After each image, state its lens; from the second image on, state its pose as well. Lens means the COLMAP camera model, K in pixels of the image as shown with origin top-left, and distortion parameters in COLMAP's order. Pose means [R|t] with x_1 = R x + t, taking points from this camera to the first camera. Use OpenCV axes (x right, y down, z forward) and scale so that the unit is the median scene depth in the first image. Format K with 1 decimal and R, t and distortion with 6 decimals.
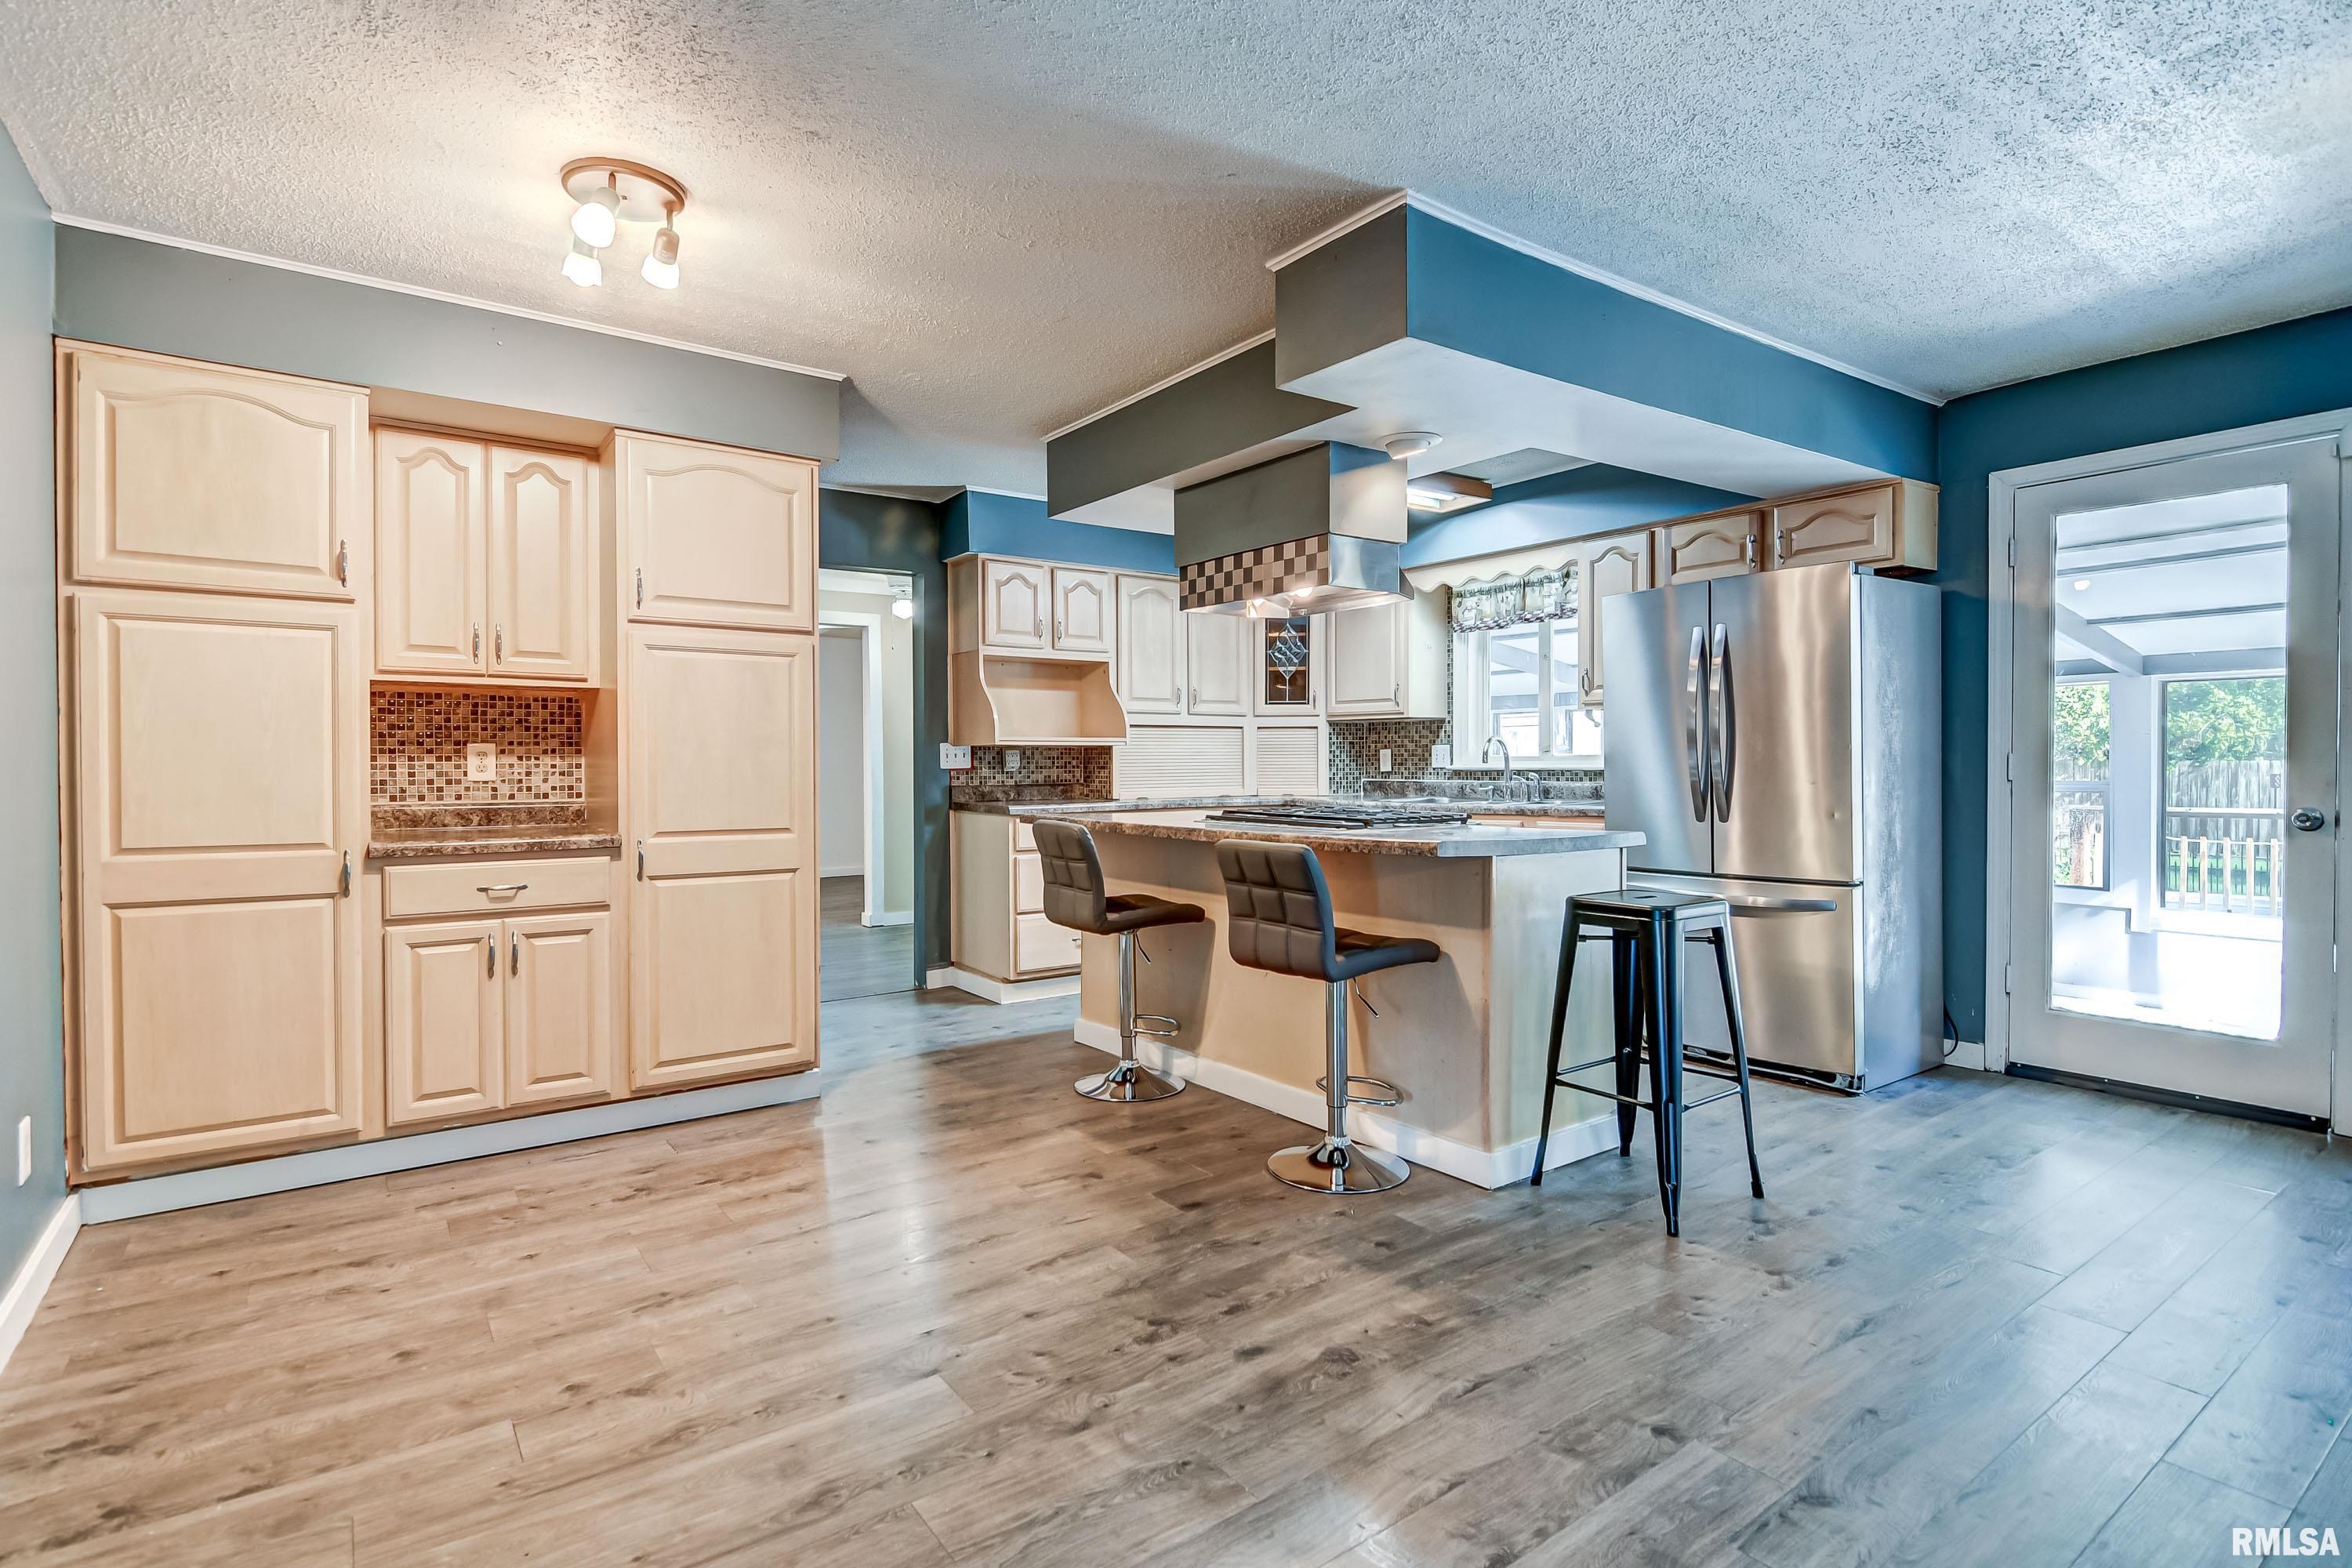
lens RADIAL K [[1139.7, 0, 1169.0], [0, 1139.7, 779.6], [0, 0, 1]] dist [0.015778, -0.011526]
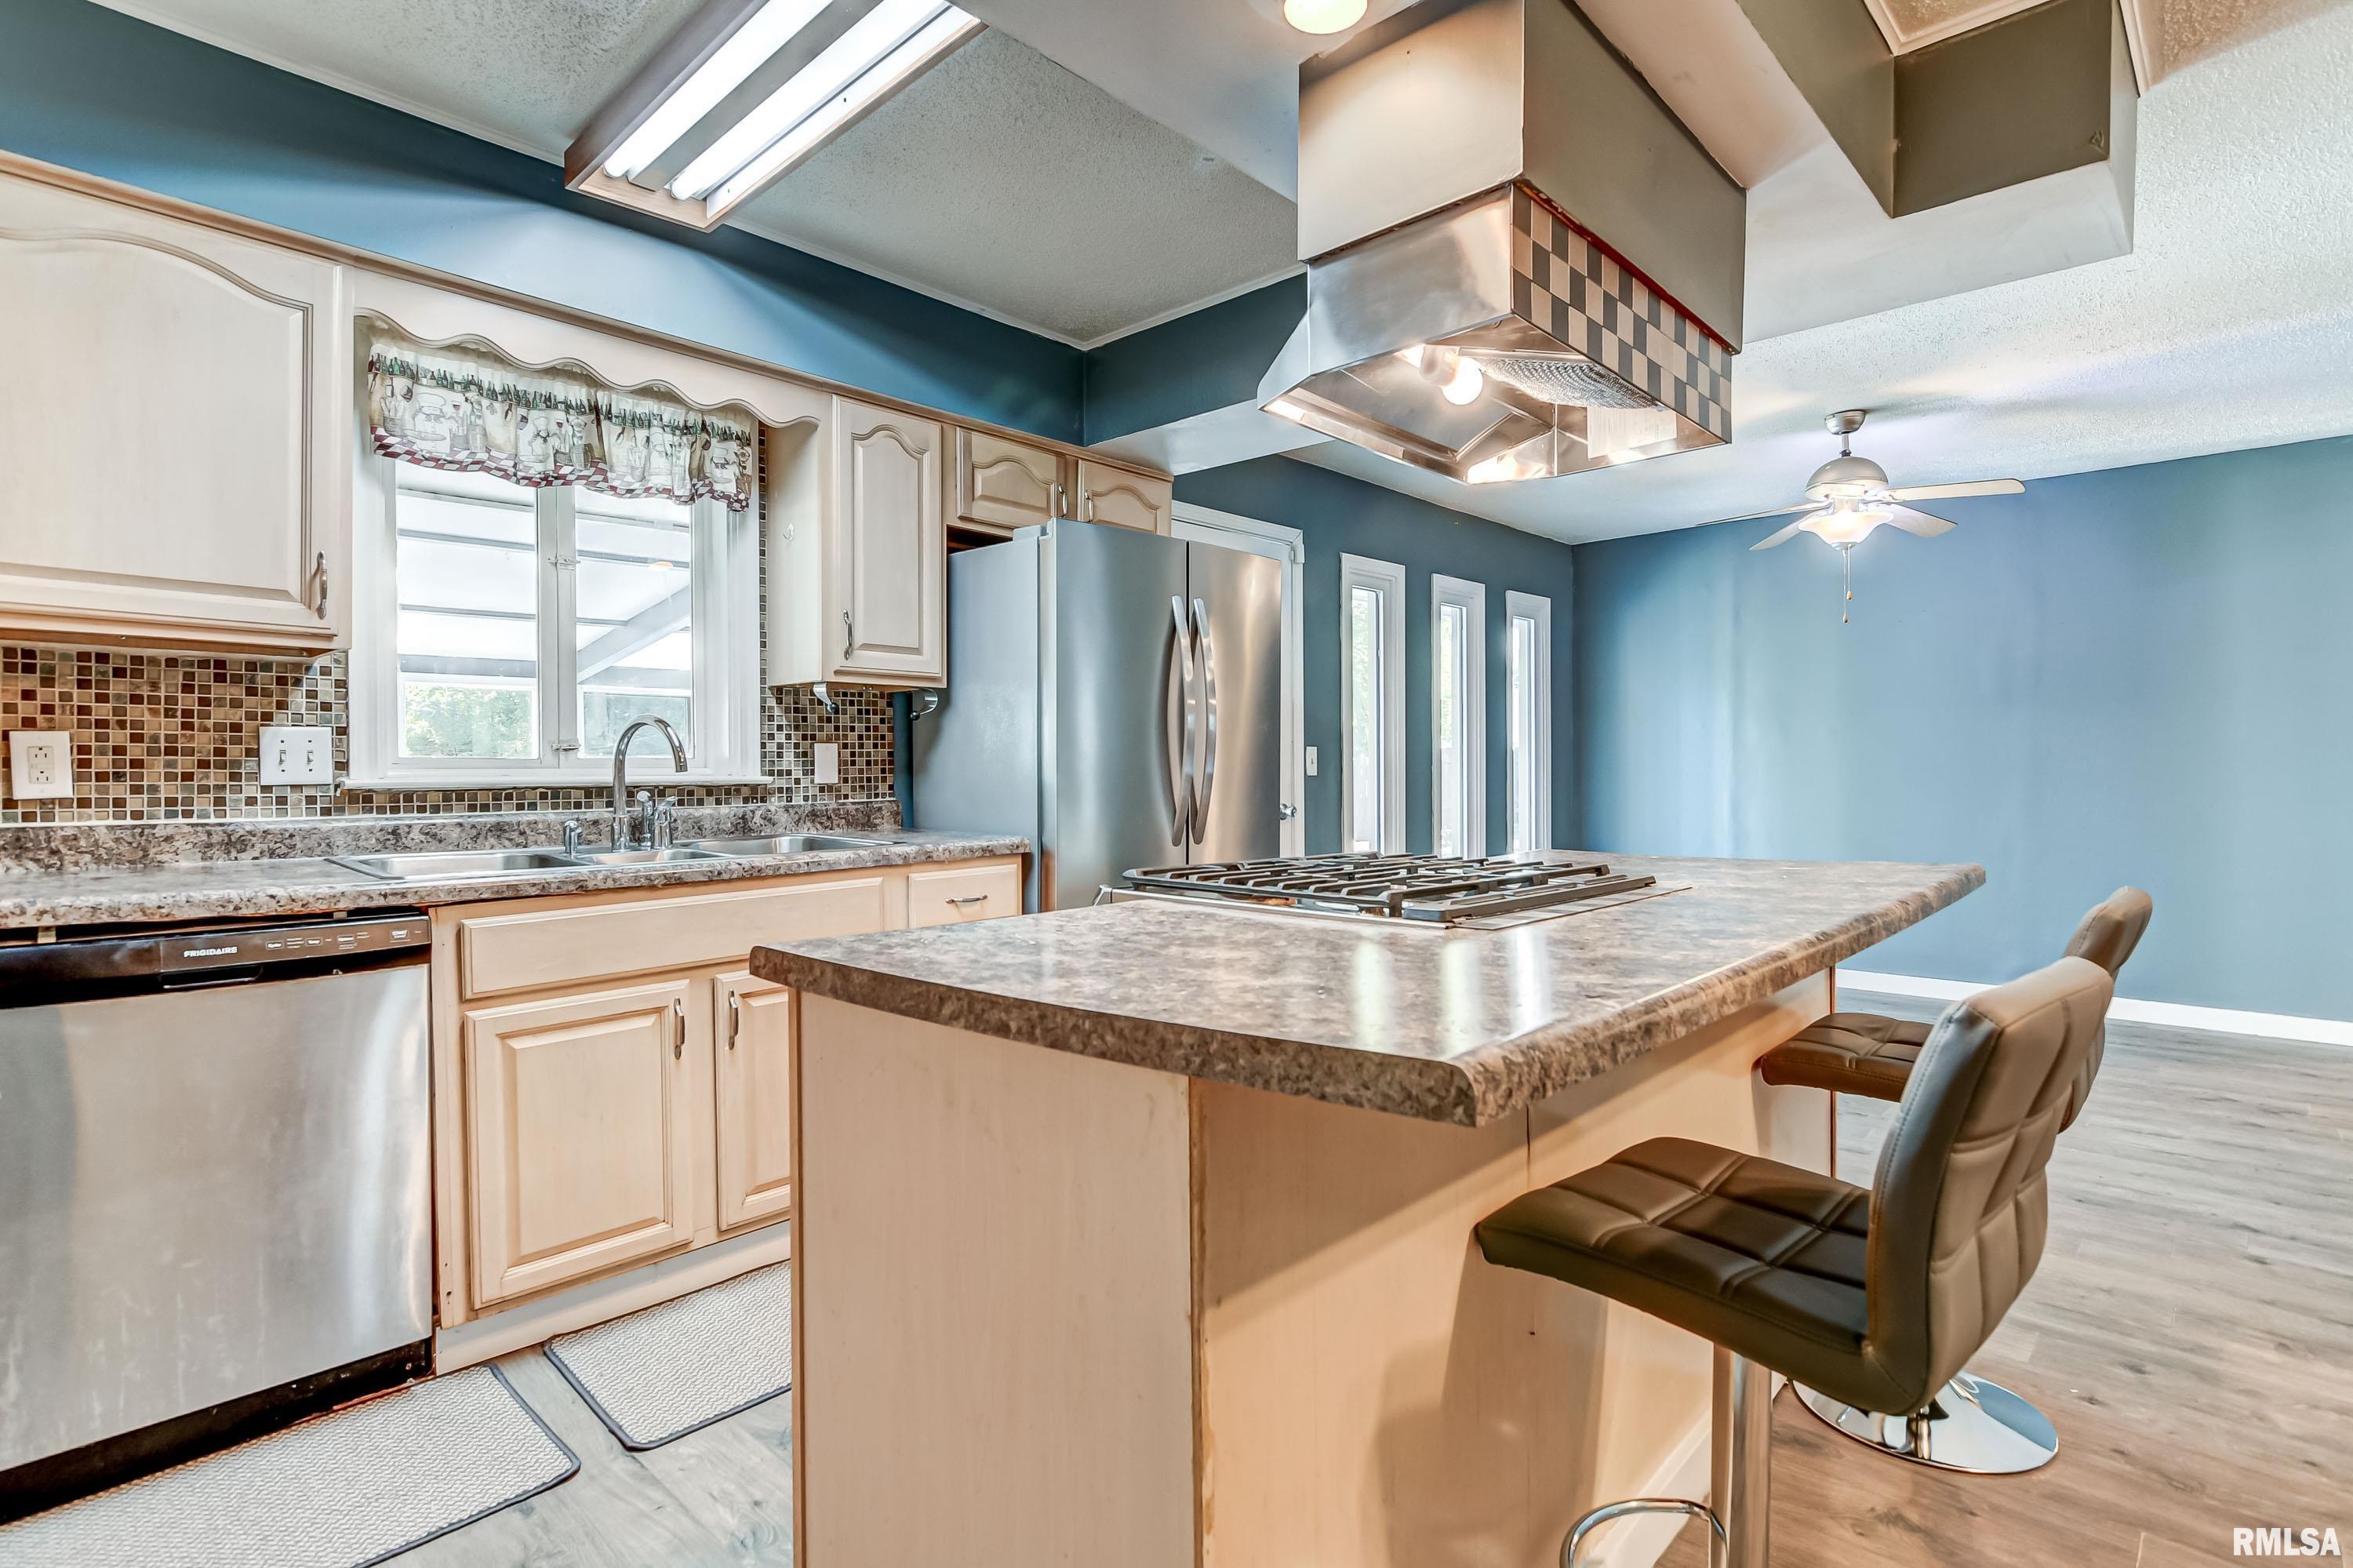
lens RADIAL K [[1140.2, 0, 1169.5], [0, 1140.2, 779.6], [0, 0, 1]] dist [0.015778, -0.011526]
pose [[-0.182445, -0.002866, 0.983212, -0.265723], [0.019083, 0.999797, 0.006456, -0.011959], [-0.983031, 0.019941, -0.182354, 1.013115]]
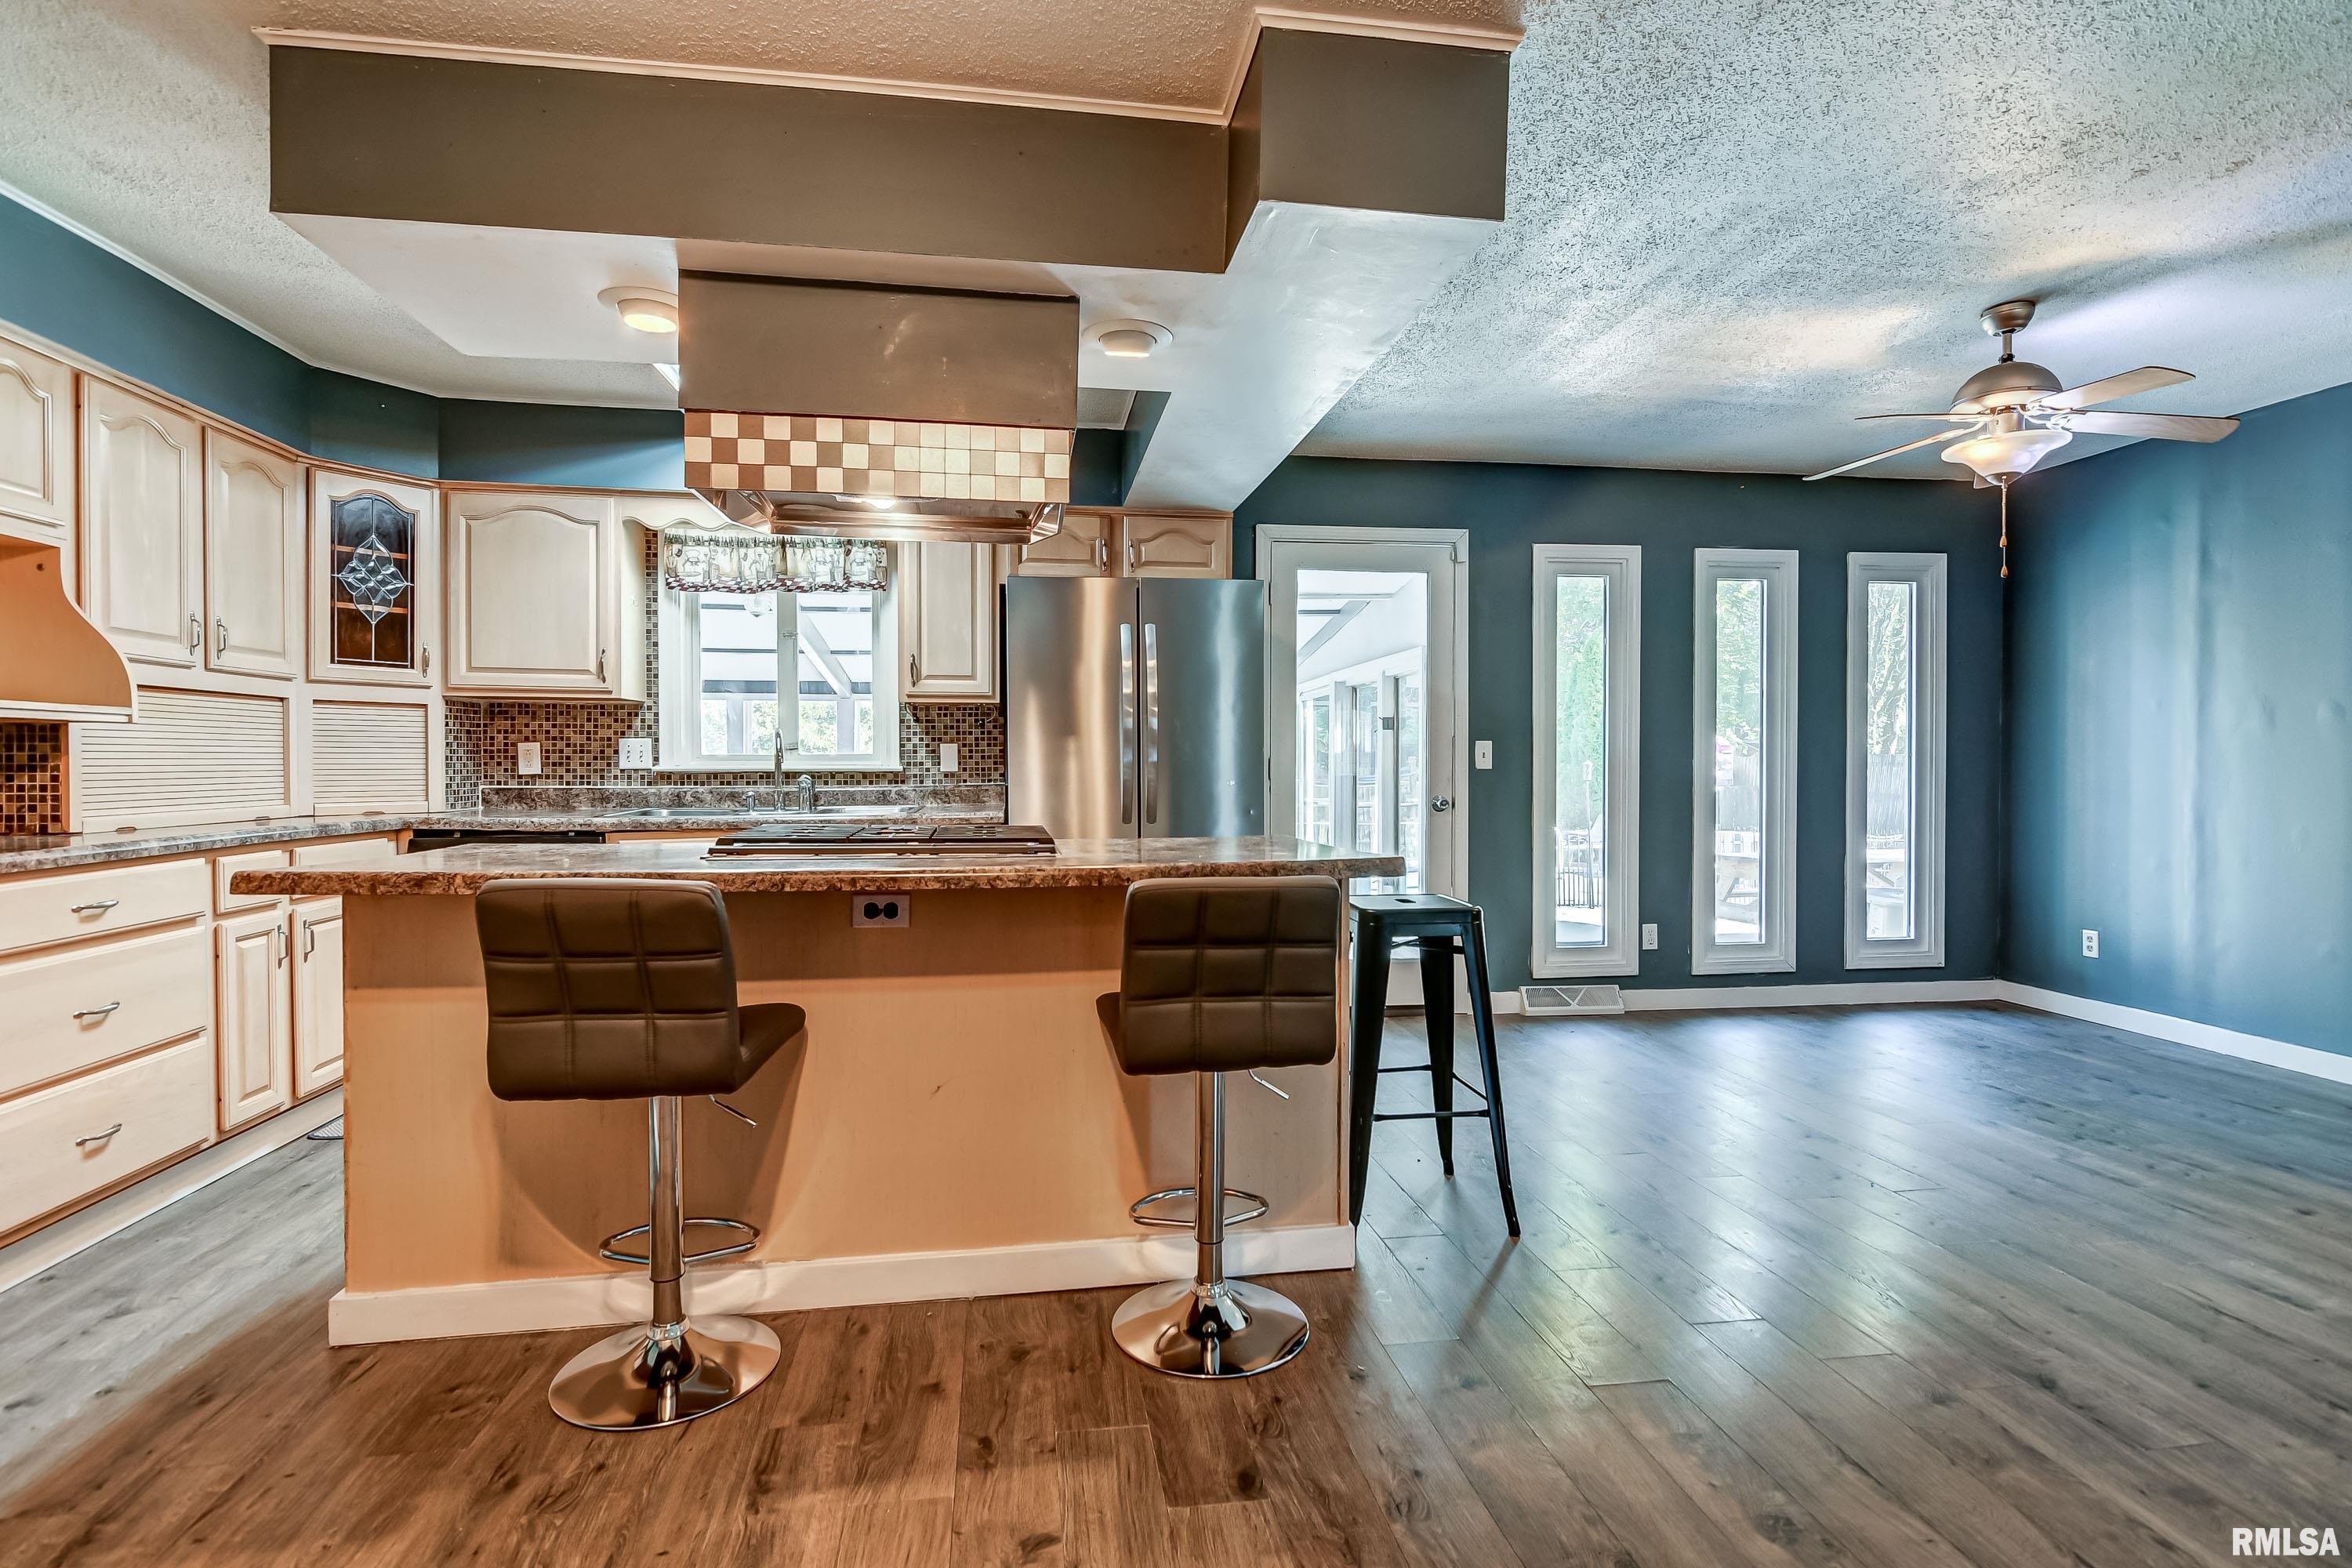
lens RADIAL K [[1124.1, 0, 1168.3], [0, 1124.1, 778.5], [0, 0, 1]] dist [0.011419, -0.009271]
pose [[0.462250, -0.005800, 0.886731, -0.325498], [0.010335, 0.999946, 0.001153, -0.002197], [-0.886689, 0.008631, 0.462285, 0.464626]]
